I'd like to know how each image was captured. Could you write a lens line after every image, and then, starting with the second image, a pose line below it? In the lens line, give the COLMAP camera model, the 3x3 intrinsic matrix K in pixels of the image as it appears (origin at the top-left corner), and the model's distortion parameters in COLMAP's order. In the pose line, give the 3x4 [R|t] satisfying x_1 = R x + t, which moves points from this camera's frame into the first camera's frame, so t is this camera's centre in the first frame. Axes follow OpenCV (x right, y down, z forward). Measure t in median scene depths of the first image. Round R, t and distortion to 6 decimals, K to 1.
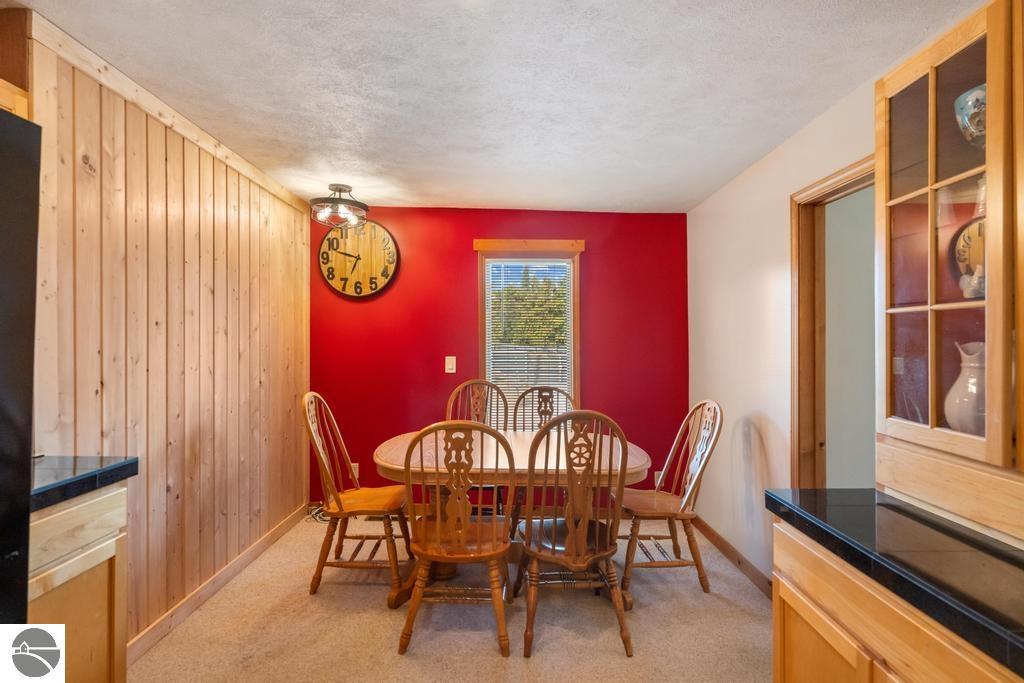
lens RADIAL K [[533.1, 0, 509.5], [0, 533.1, 334.9], [0, 0, 1]] dist [-0.002003, 0.000297]
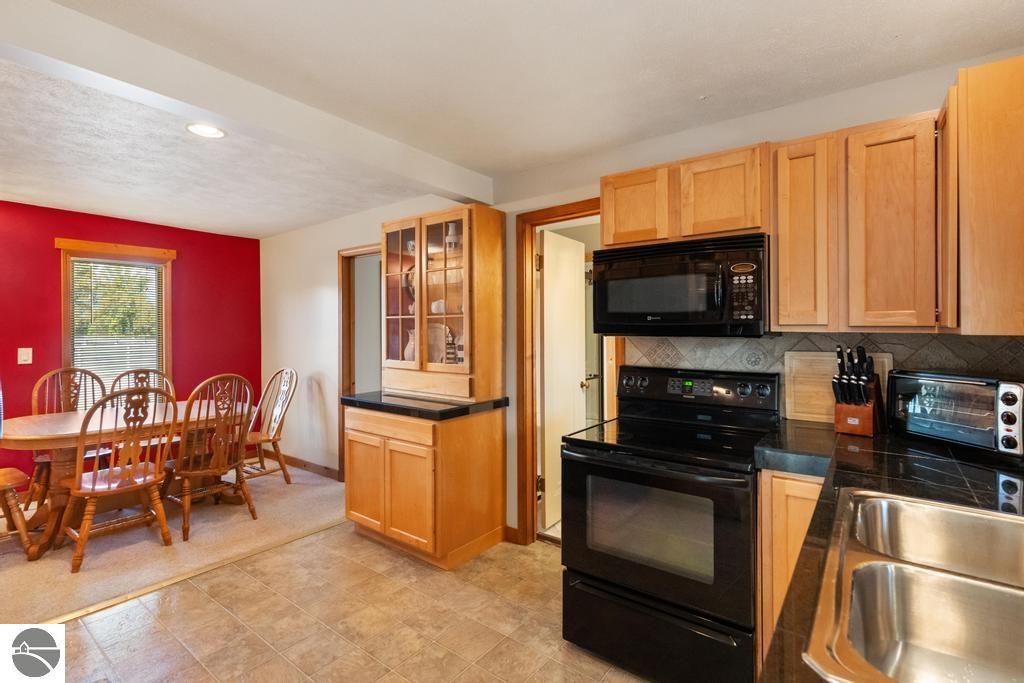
lens RADIAL K [[494.4, 0, 509.5], [0, 494.4, 323.3], [0, 0, 1]] dist [-0.001407, 0.000087]
pose [[0.626372, -0.001496, 0.779523, -0.481296], [0.002094, 0.999998, 0.000236, -0.010327], [-0.779522, 0.001485, 0.626374, -0.591362]]
